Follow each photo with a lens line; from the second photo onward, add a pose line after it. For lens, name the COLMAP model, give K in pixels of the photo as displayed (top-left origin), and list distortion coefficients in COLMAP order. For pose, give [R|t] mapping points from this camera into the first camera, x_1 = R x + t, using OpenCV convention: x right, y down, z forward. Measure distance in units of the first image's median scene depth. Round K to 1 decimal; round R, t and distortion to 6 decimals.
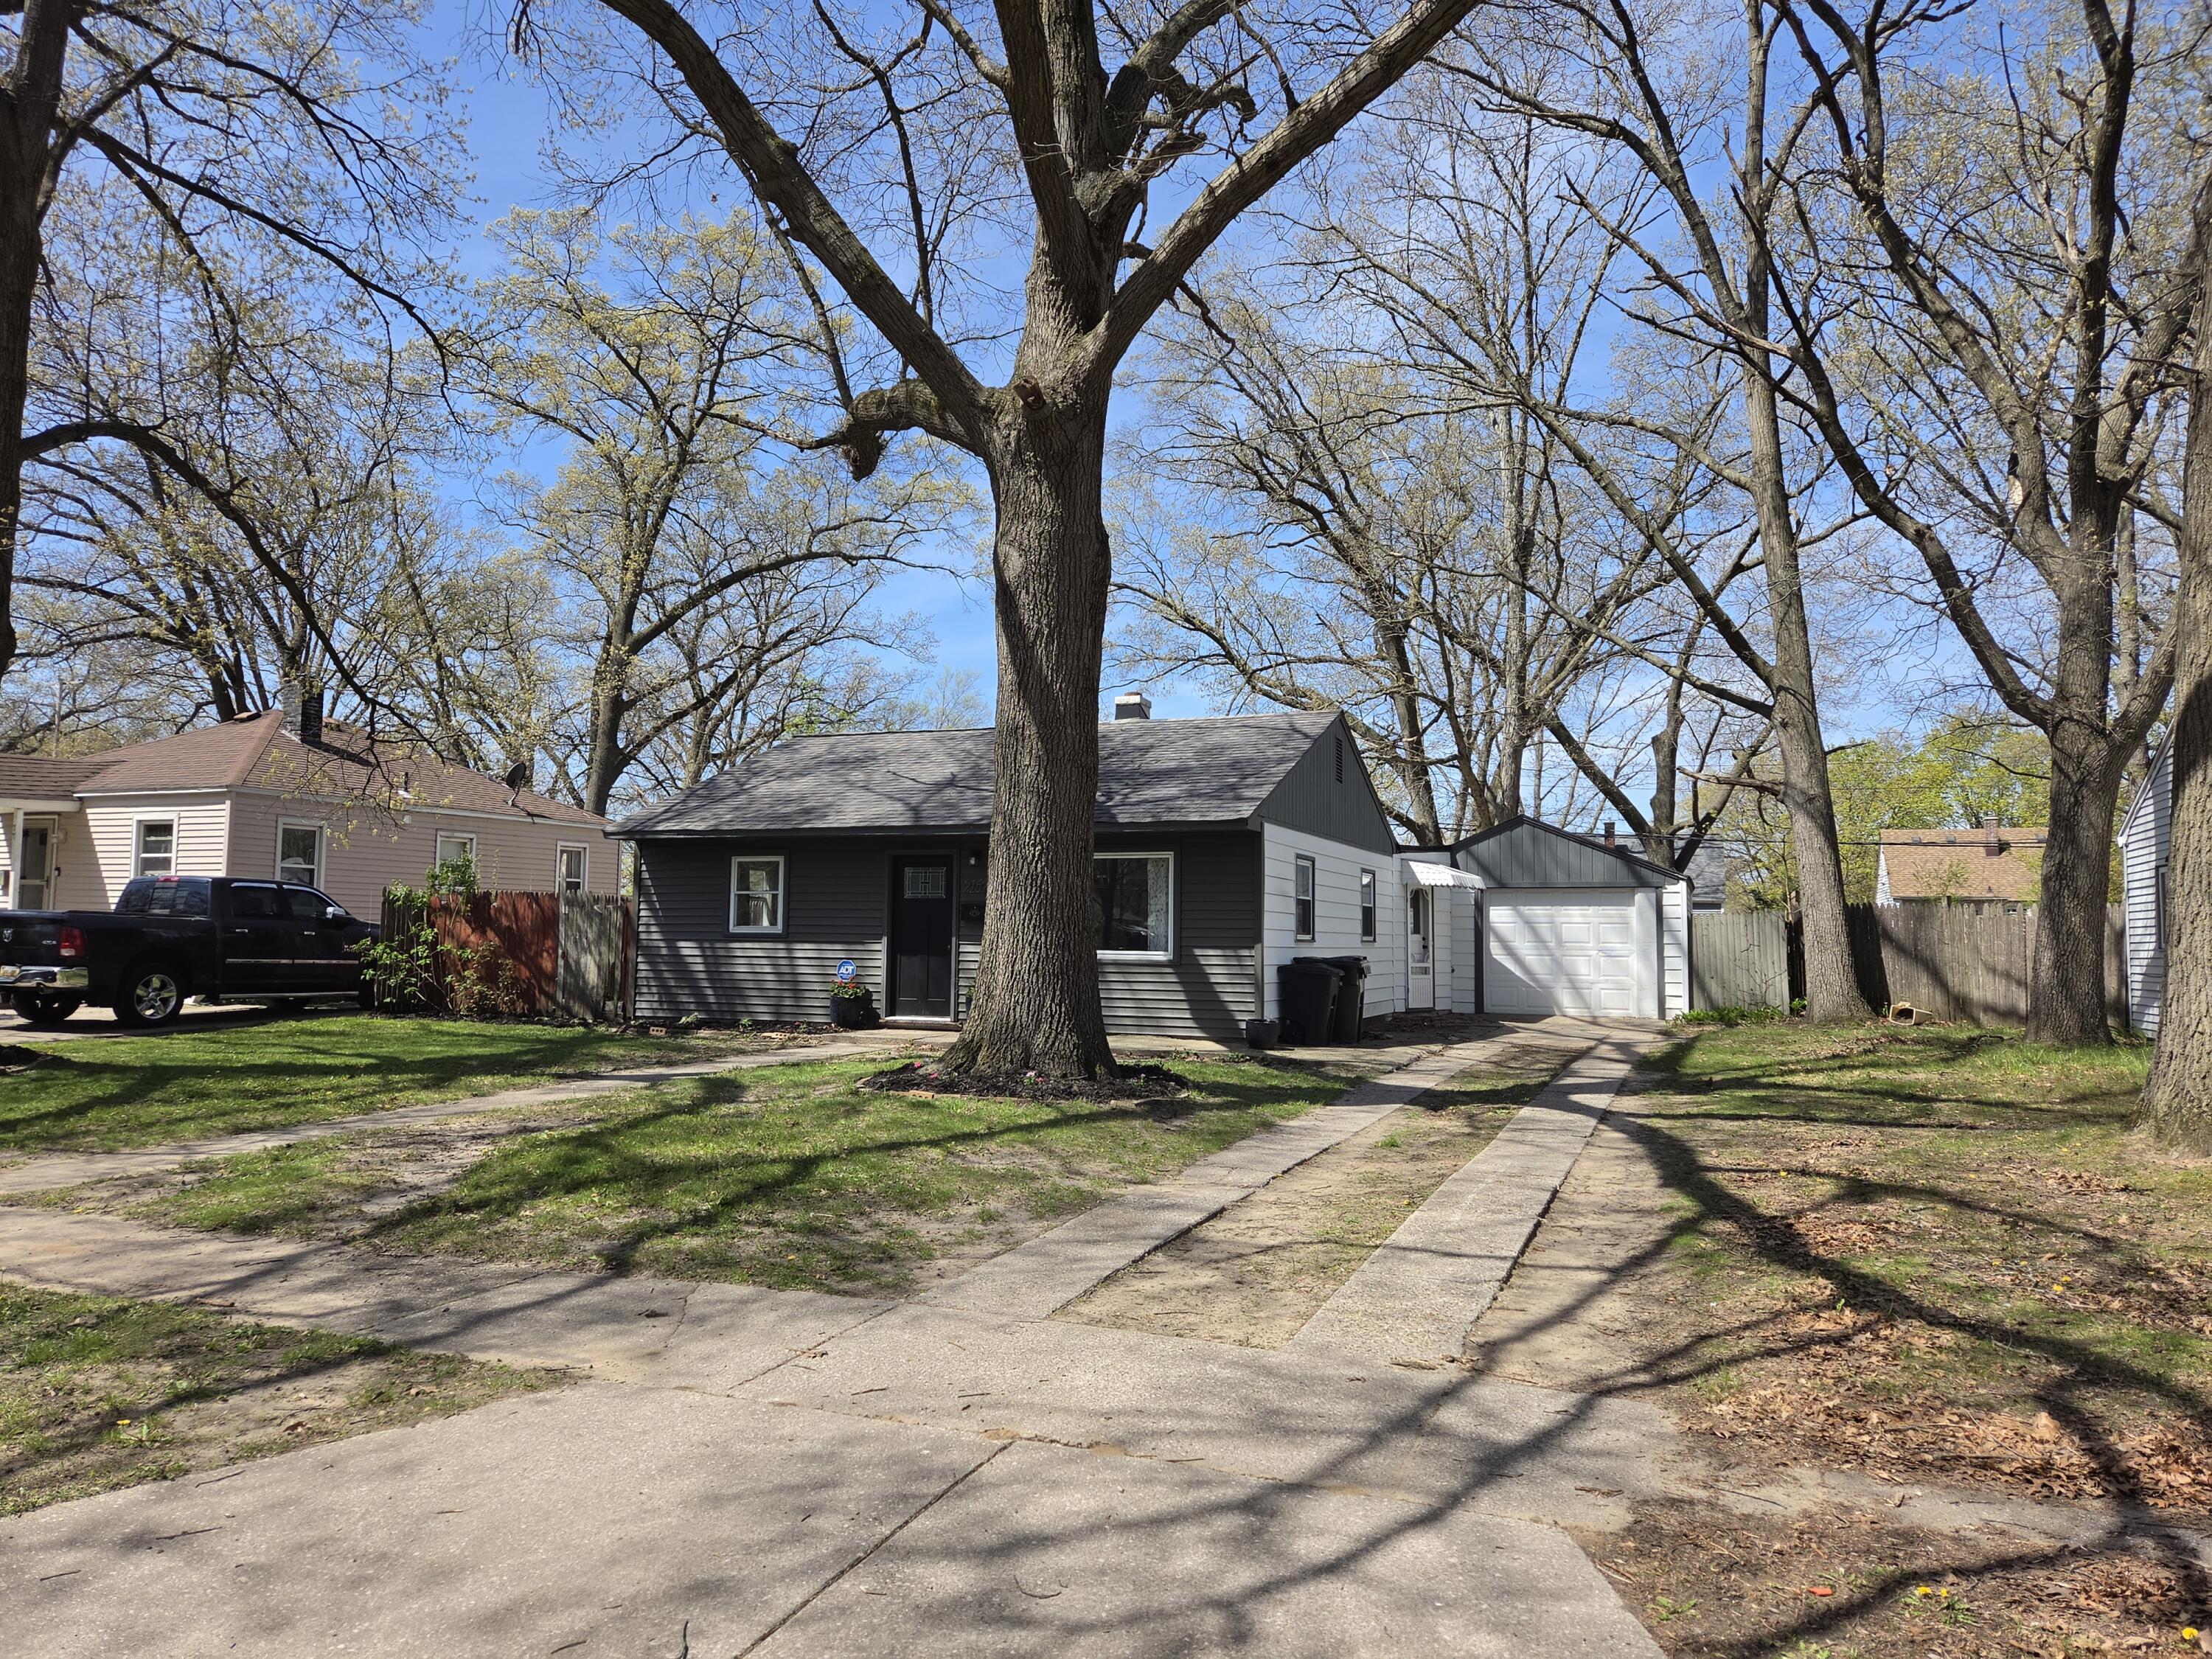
lens RADIAL K [[1493.0, 0, 1152.7], [0, 1493.0, 837.1], [0, 0, 1]] dist [0.064457, -0.046467]
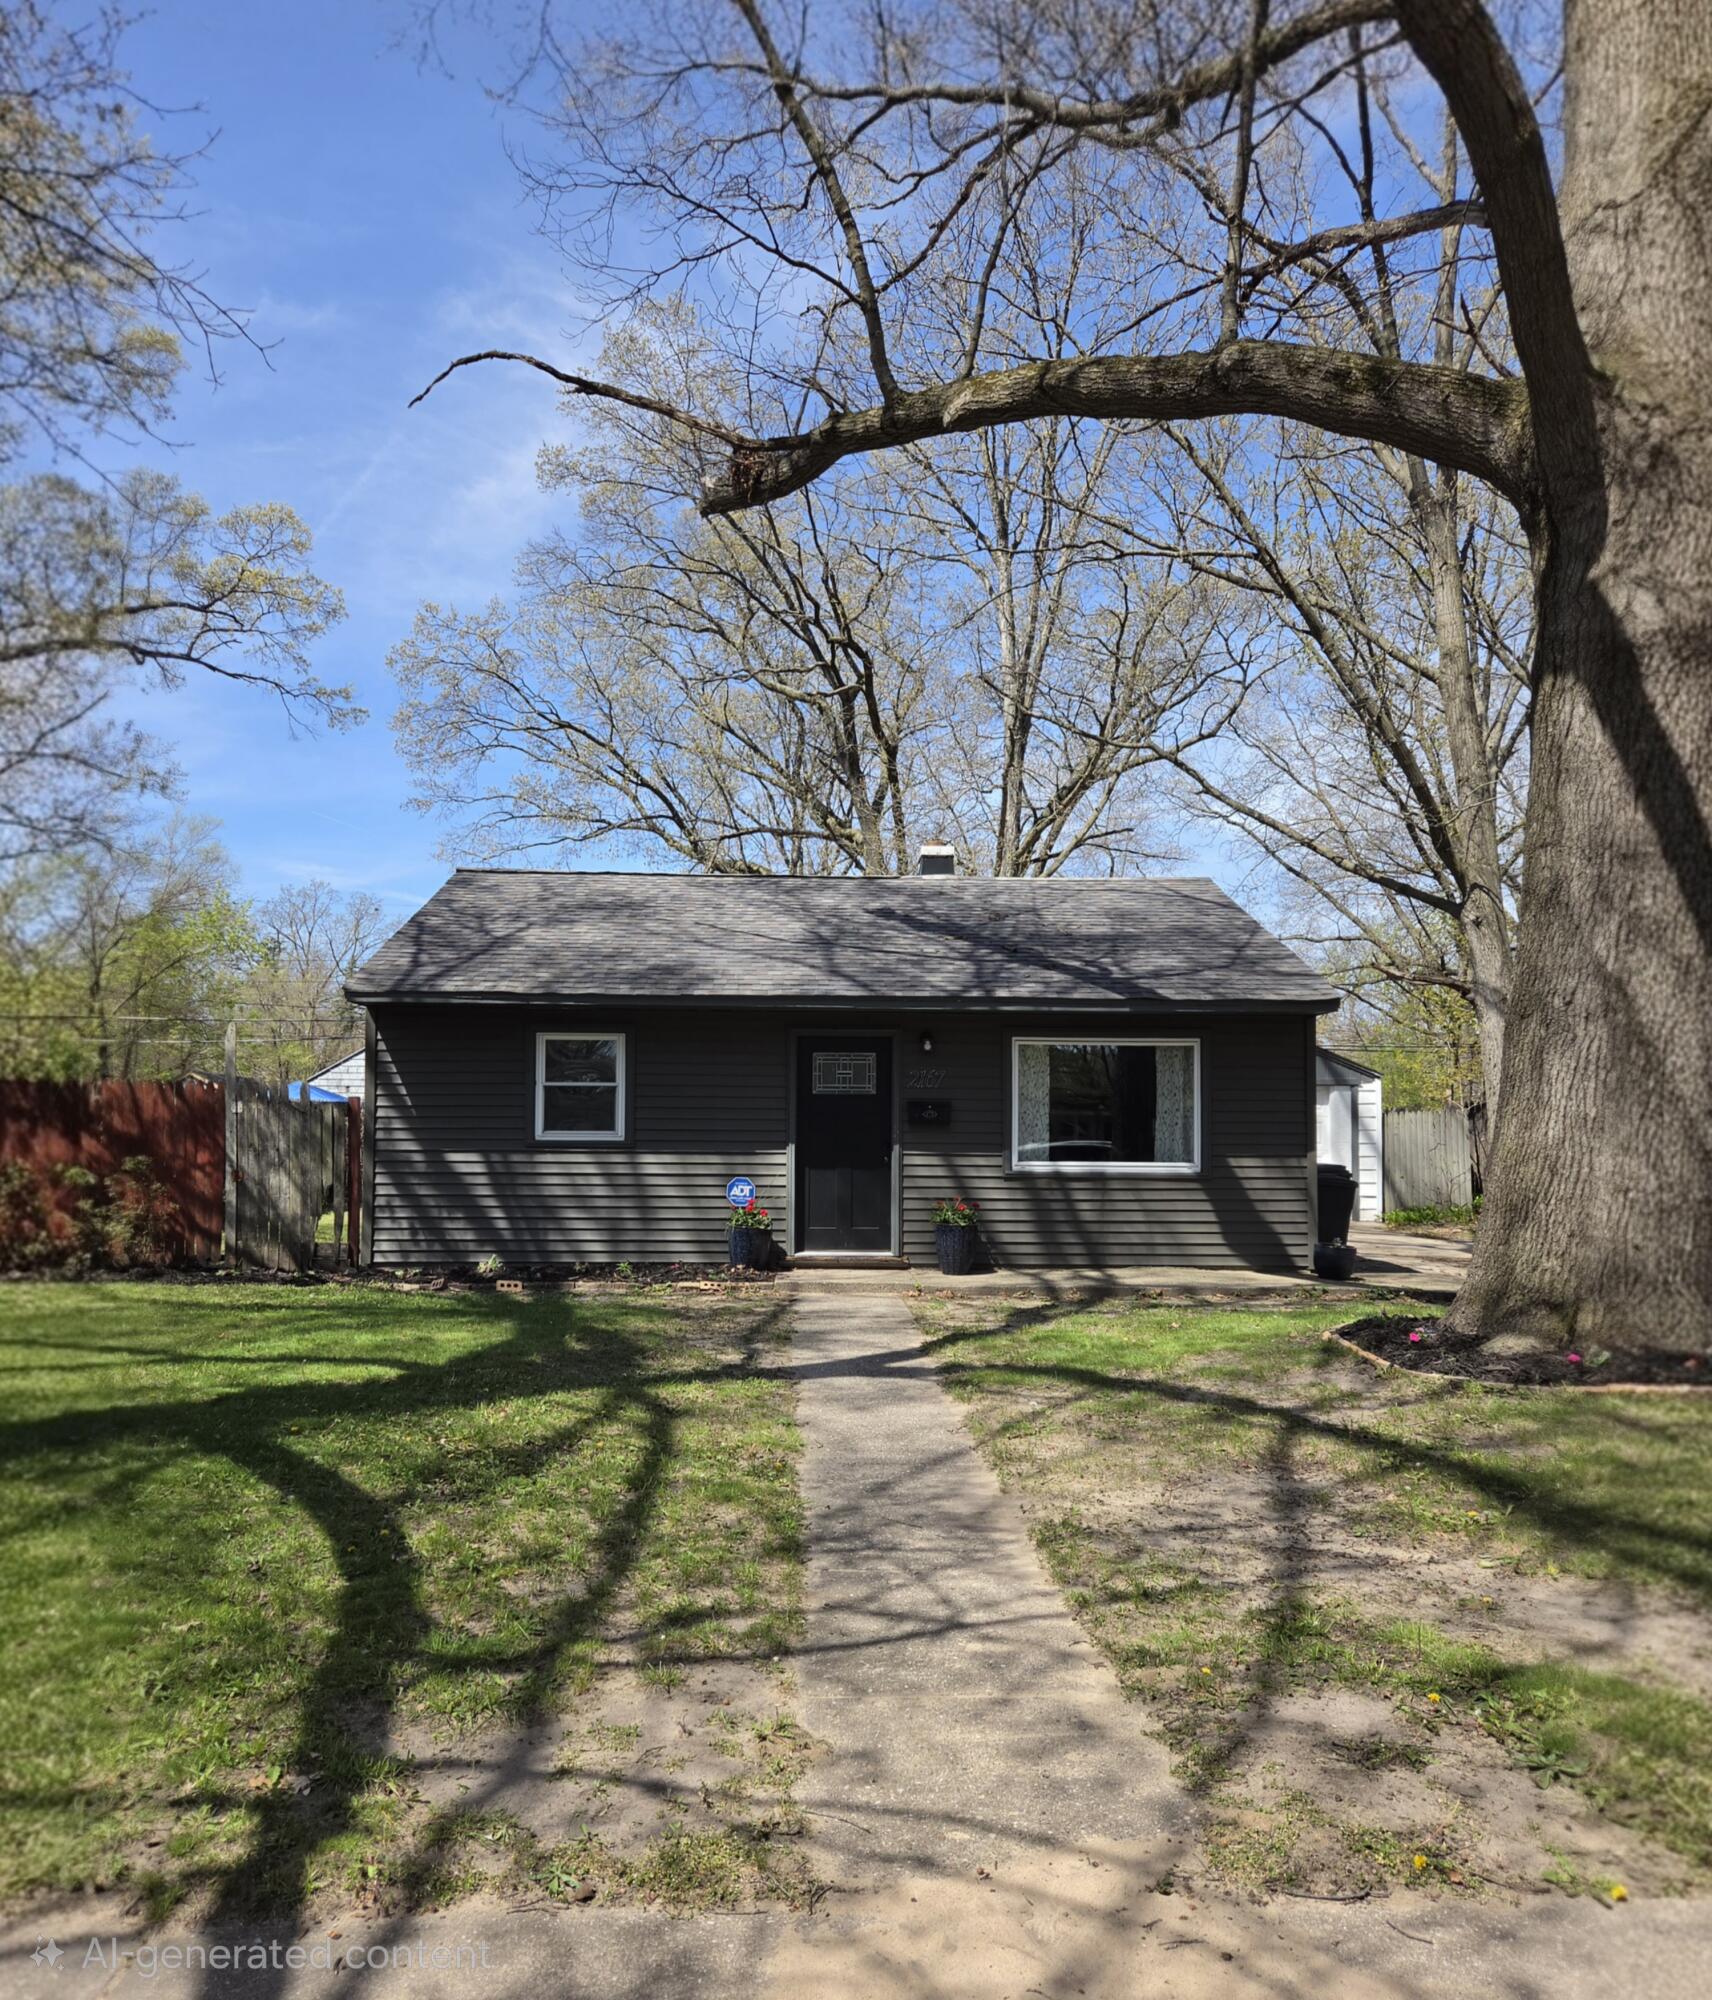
lens RADIAL K [[1500.8, 0, 858.4], [0, 1500.8, 1099.7], [0, 0, 1]] dist [0.037201, -0.000702]
pose [[0.917886, 0.004829, 0.396814, -0.349984], [-0.023114, 0.998879, 0.041309, 0.010173], [-0.396170, -0.047089, 0.916969, 0.241995]]
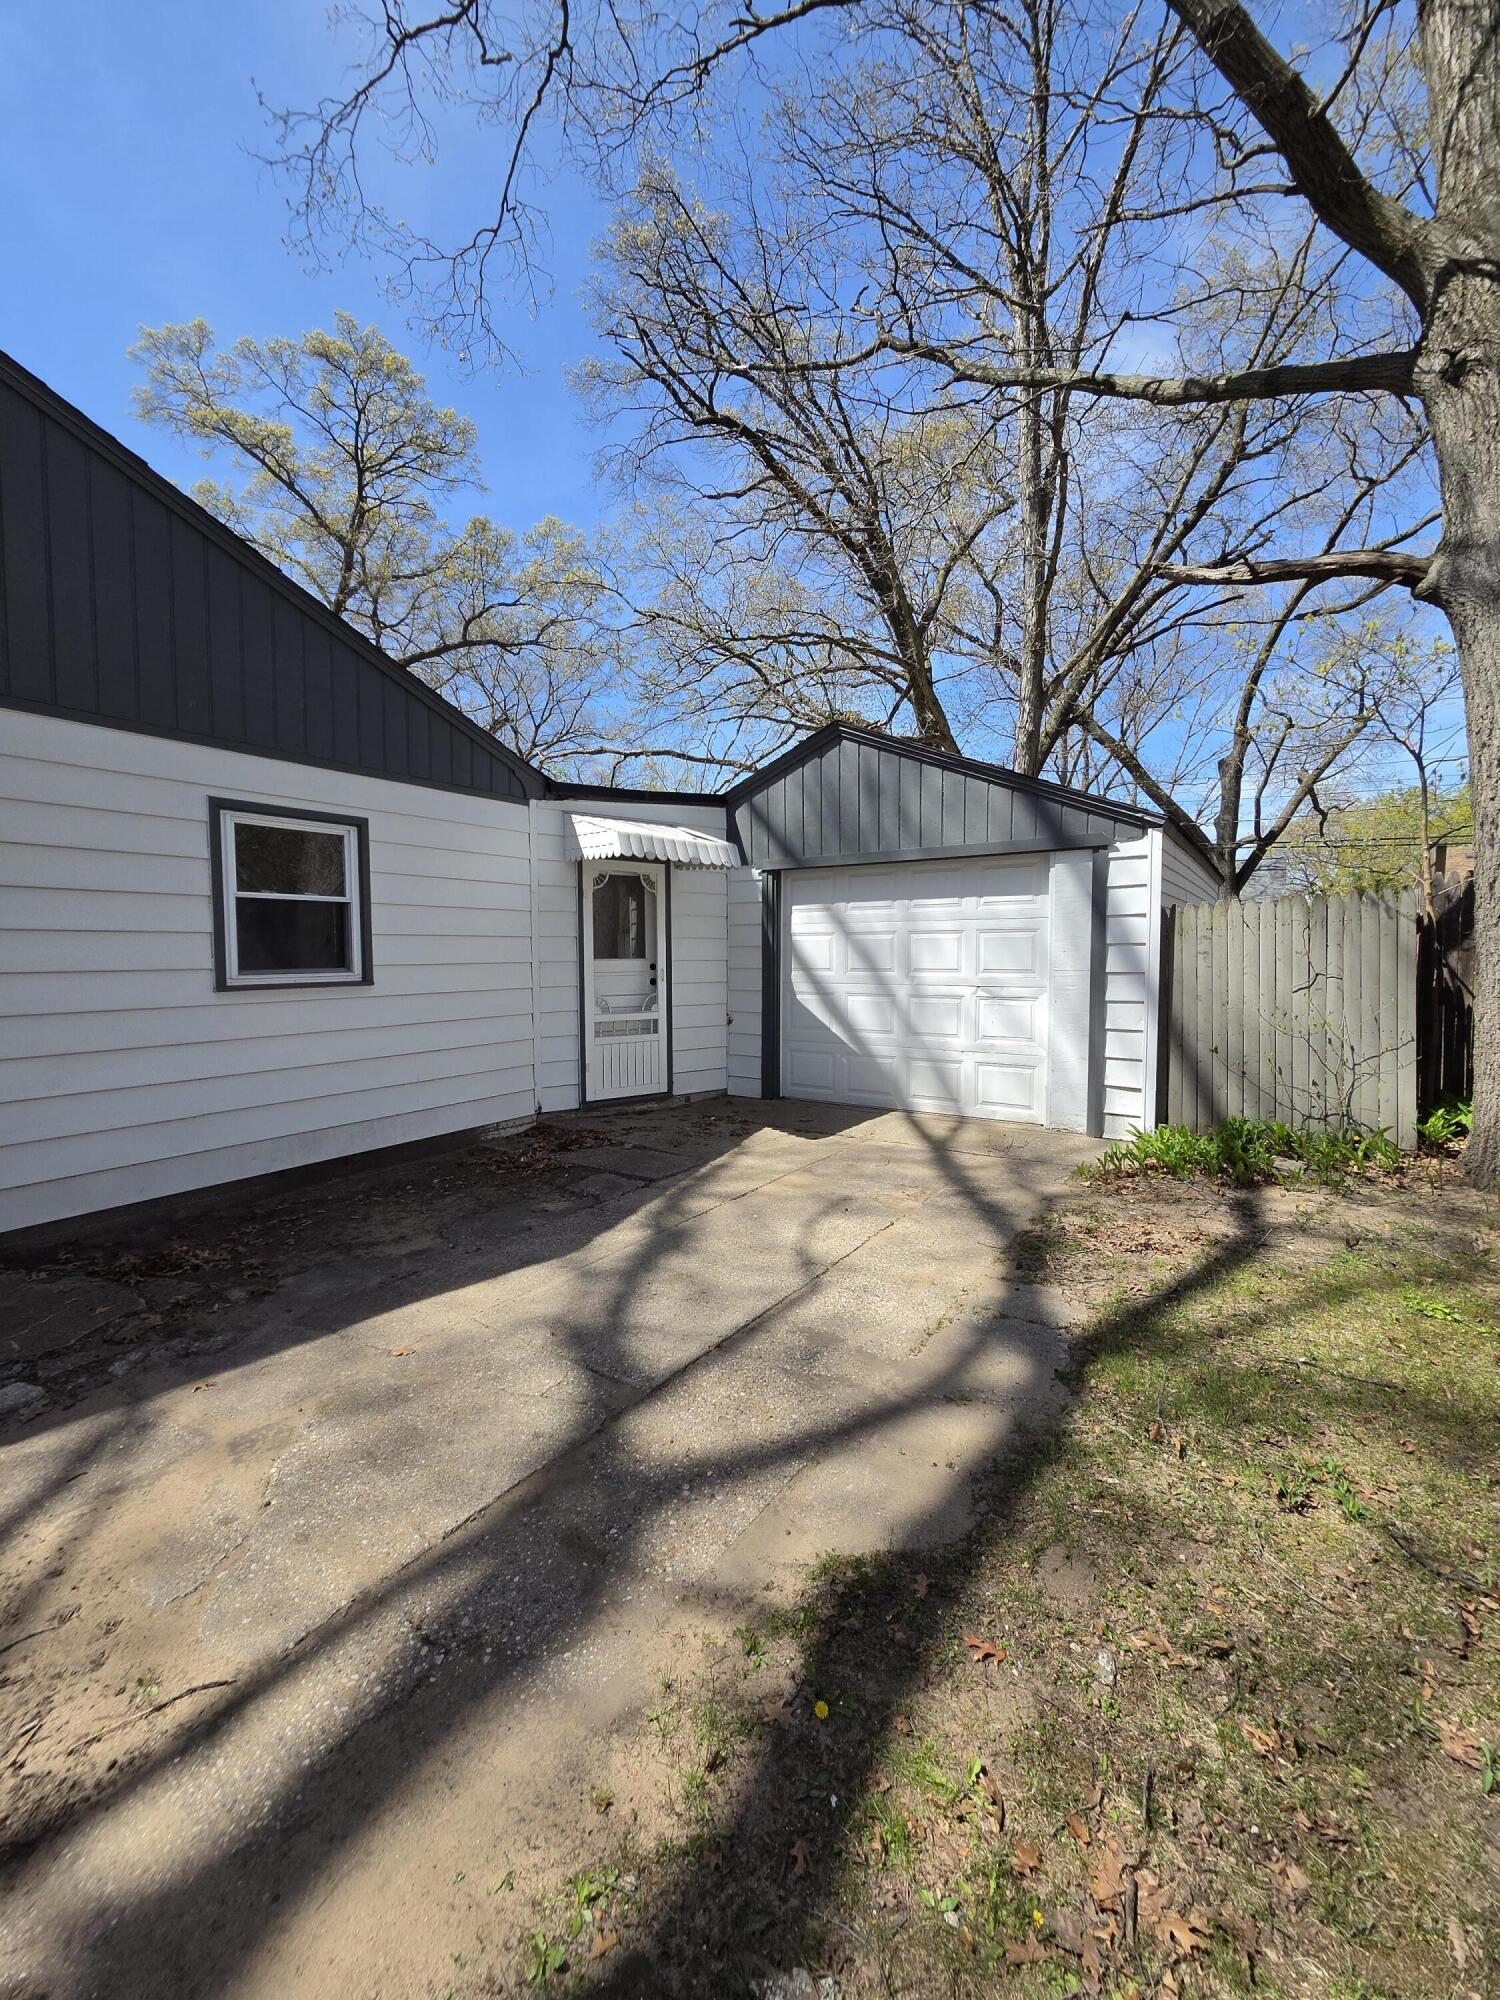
lens RADIAL K [[802.0, 0, 781.9], [0, 802.0, 997.7], [0, 0, 1]] dist [-0.001337, -0.000424]
pose [[0.979928, -0.003278, -0.199327, 0.297851], [0.029020, 0.991560, 0.126362, 0.046016], [0.197231, -0.129610, 0.971752, 0.759521]]
